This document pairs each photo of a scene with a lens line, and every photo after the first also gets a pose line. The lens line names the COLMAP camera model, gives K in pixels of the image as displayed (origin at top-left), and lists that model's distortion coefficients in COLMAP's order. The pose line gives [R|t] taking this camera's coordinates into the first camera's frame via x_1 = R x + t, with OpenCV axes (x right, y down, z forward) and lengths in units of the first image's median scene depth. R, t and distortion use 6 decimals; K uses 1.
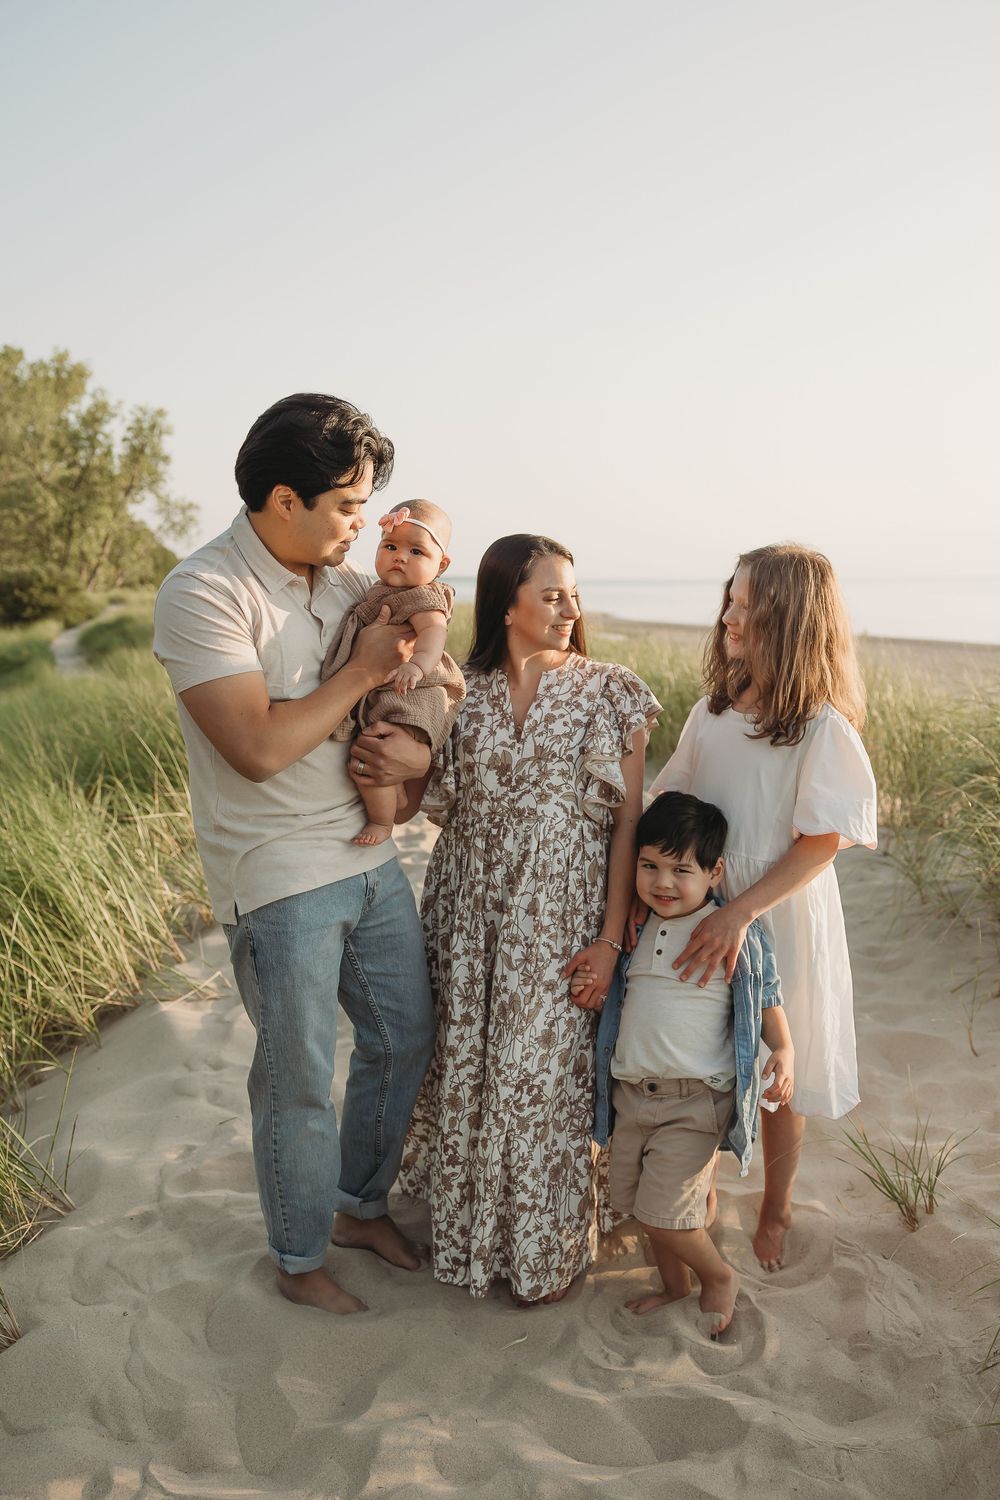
lens RADIAL K [[1211.0, 0, 489.8], [0, 1211.0, 751.9], [0, 0, 1]] dist [-0.029986, -0.003917]
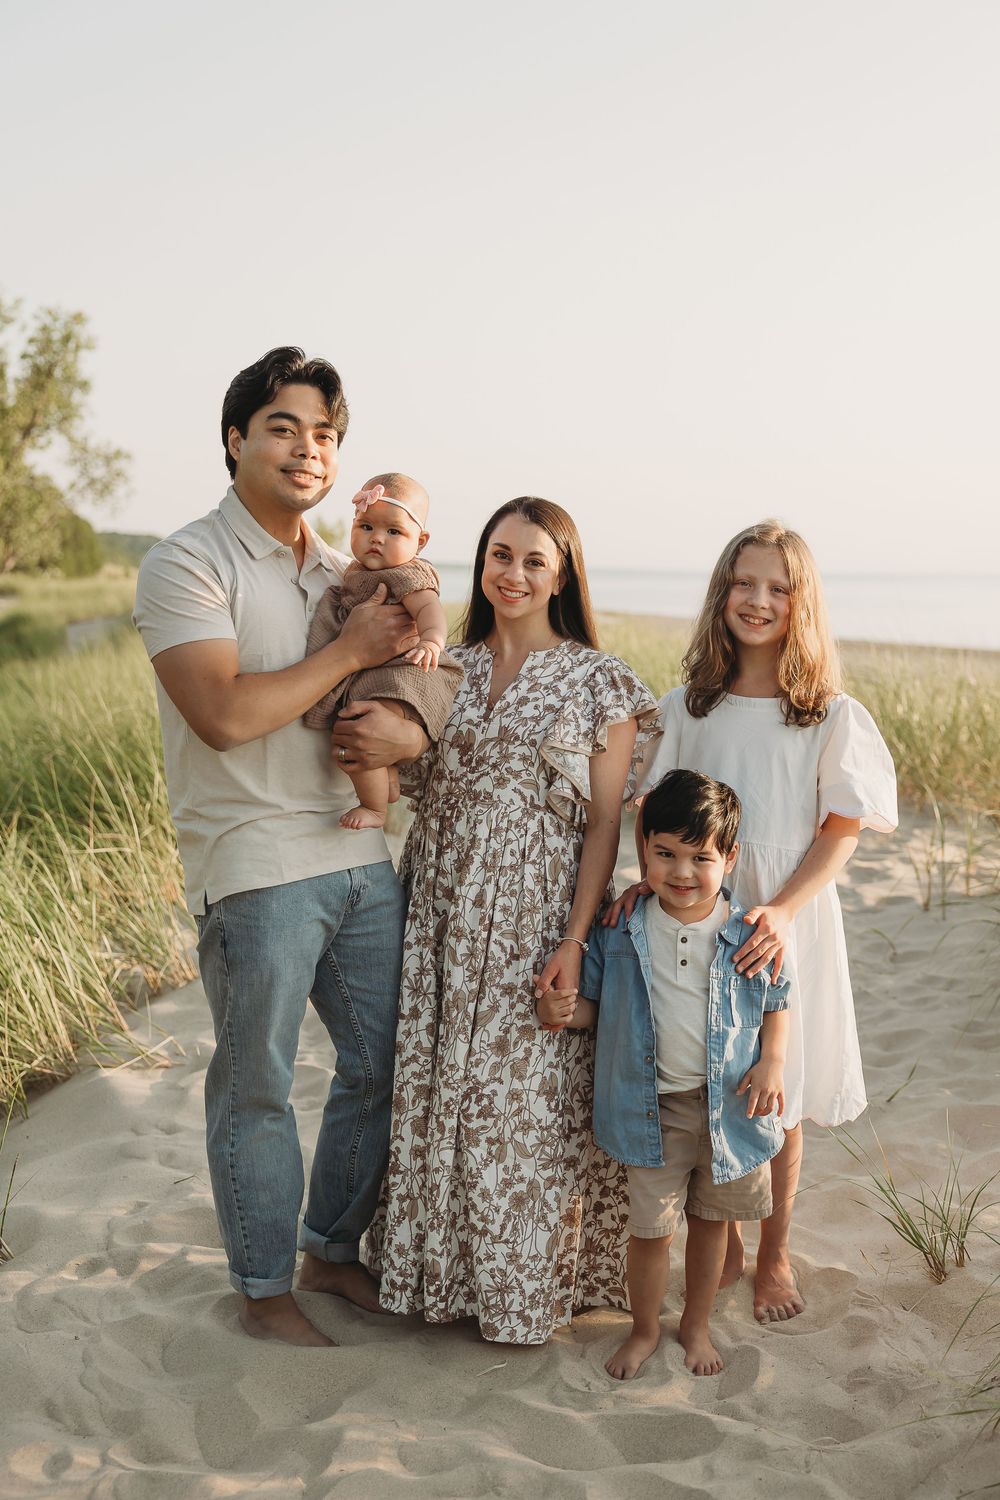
lens RADIAL K [[1815.7, 0, 512.5], [0, 1815.7, 713.5], [0, 0, 1]] dist [-0.025333, 0.000000]
pose [[0.999568, 0.016808, -0.024097, 0.068998], [-0.018272, 0.997917, -0.061869, 0.073569], [0.023007, 0.062283, 0.997793, -0.484946]]
